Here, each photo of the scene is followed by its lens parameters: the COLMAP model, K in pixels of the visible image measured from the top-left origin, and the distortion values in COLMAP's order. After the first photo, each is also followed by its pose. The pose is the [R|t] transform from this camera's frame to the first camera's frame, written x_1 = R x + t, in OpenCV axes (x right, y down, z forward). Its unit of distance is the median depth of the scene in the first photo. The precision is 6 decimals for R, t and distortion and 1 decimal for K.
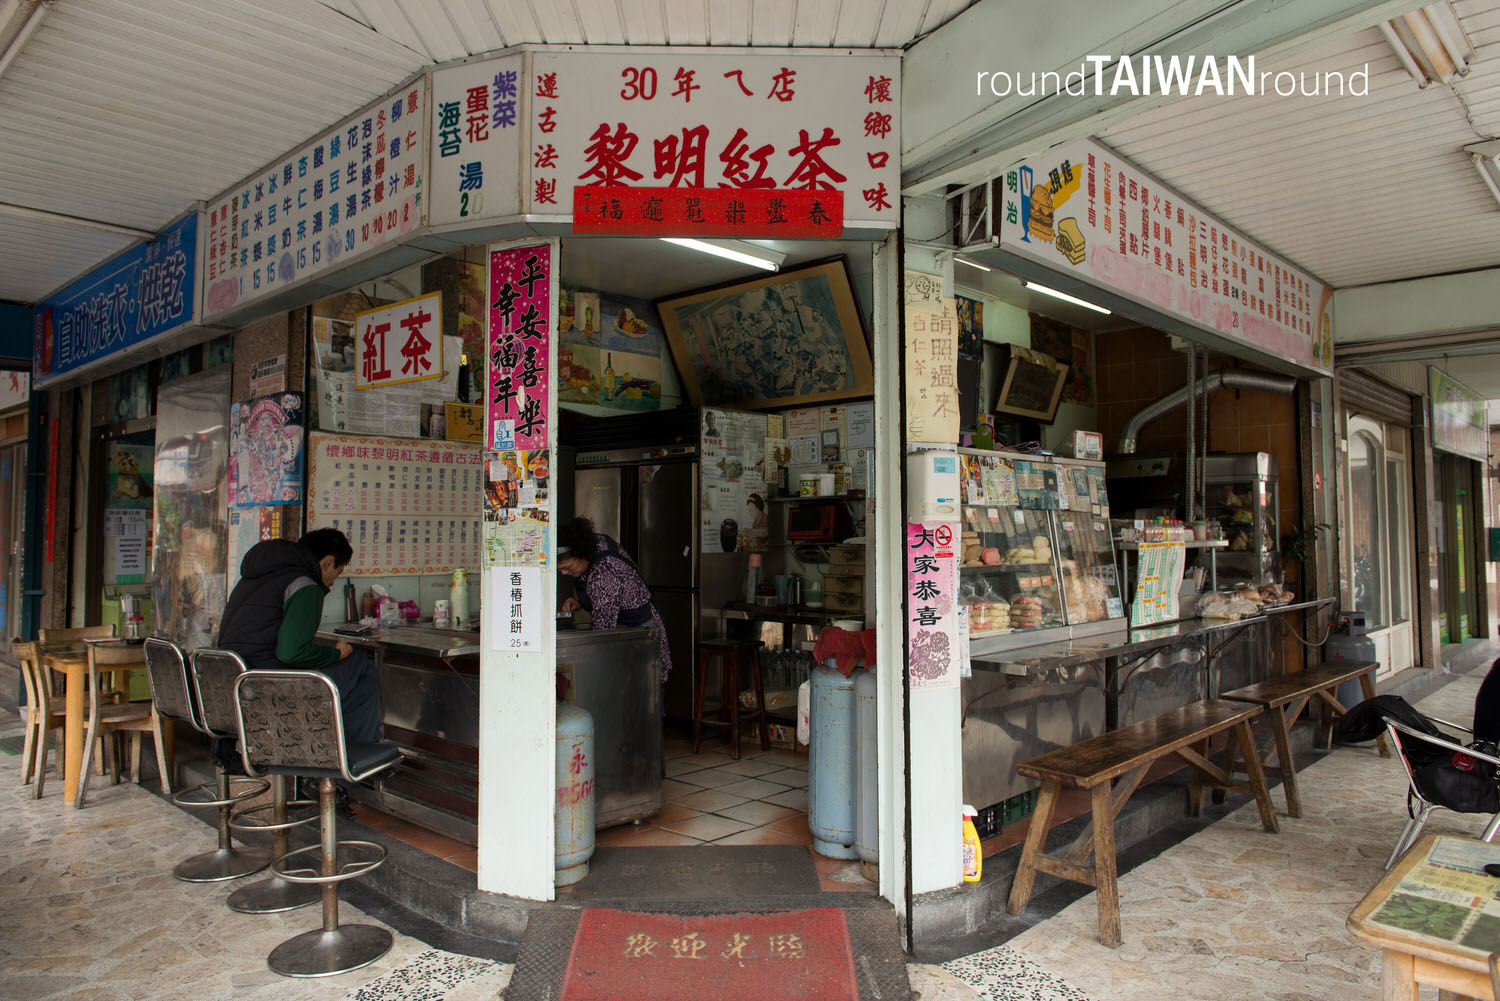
lens RADIAL K [[1032.2, 0, 755.1], [0, 1032.2, 474.4], [0, 0, 1]] dist [-0.041226, 0.000478]
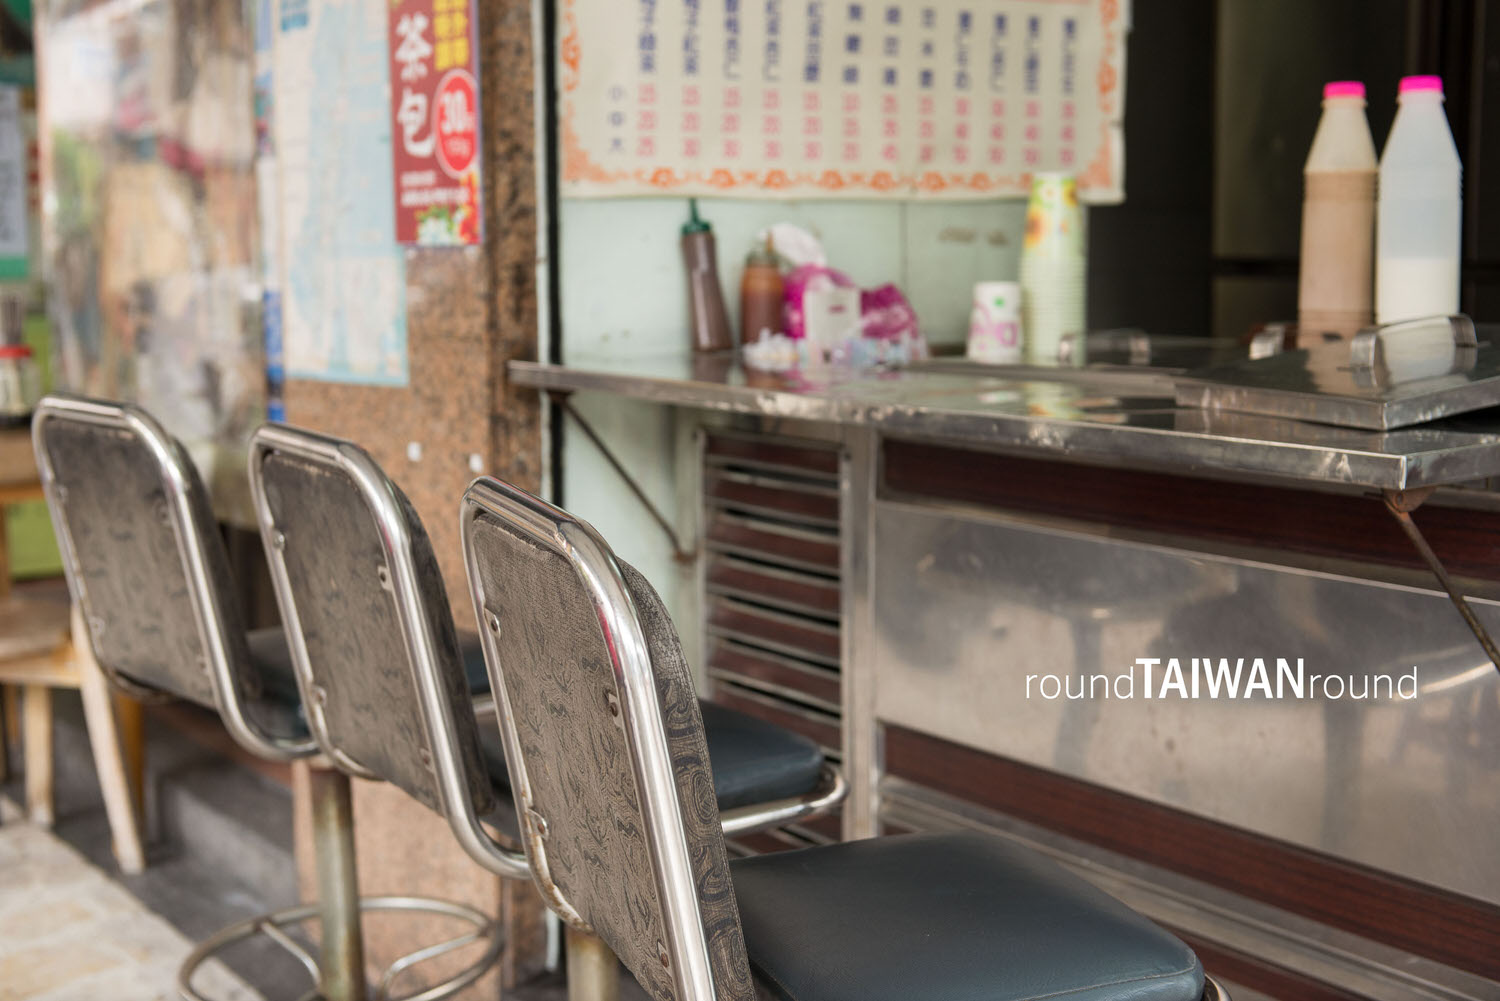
lens RADIAL K [[2023.5, 0, 750.0], [0, 2023.5, 500.5], [0, 0, 1]] dist [0.014253, 0.045939]
pose [[0.979662, 0.021954, -0.199452, -0.278250], [0.015678, 0.982583, 0.185161, 0.082381], [0.200043, -0.184522, 0.962255, 0.467070]]
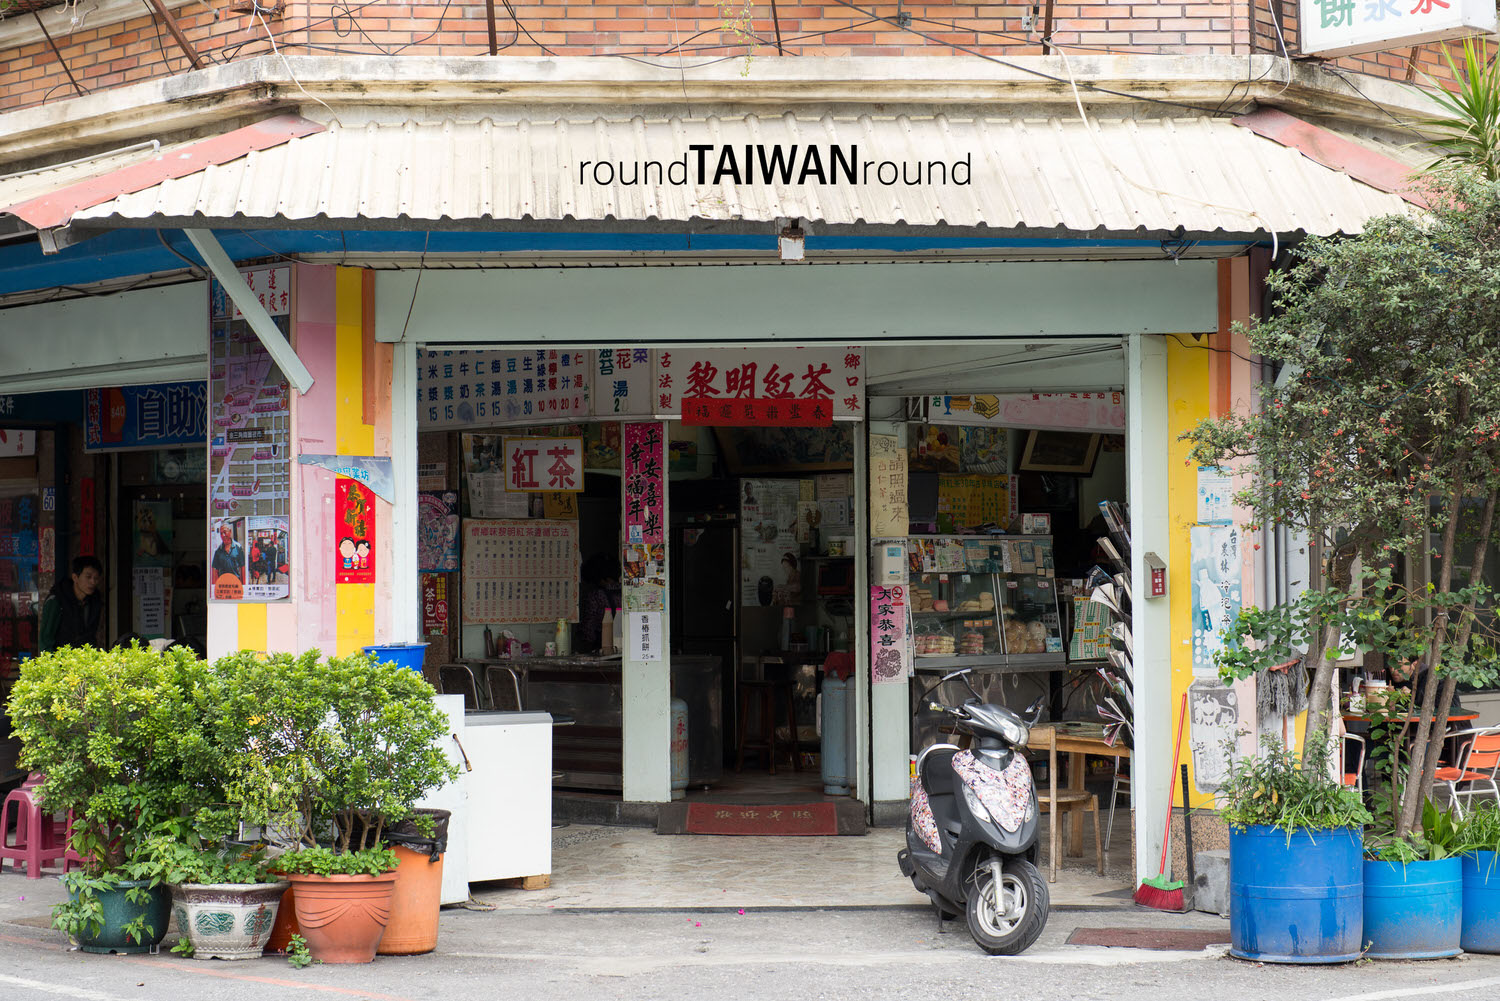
lens RADIAL K [[2992.6, 0, 750.0], [0, 2992.6, 500.5], [0, 0, 1]] dist [0.049037, -0.038070]
pose [[0.999746, -0.005161, -0.021925, 0.040355], [0.005898, 0.999415, 0.033675, -0.202191], [0.021739, -0.033795, 0.999192, -3.055533]]
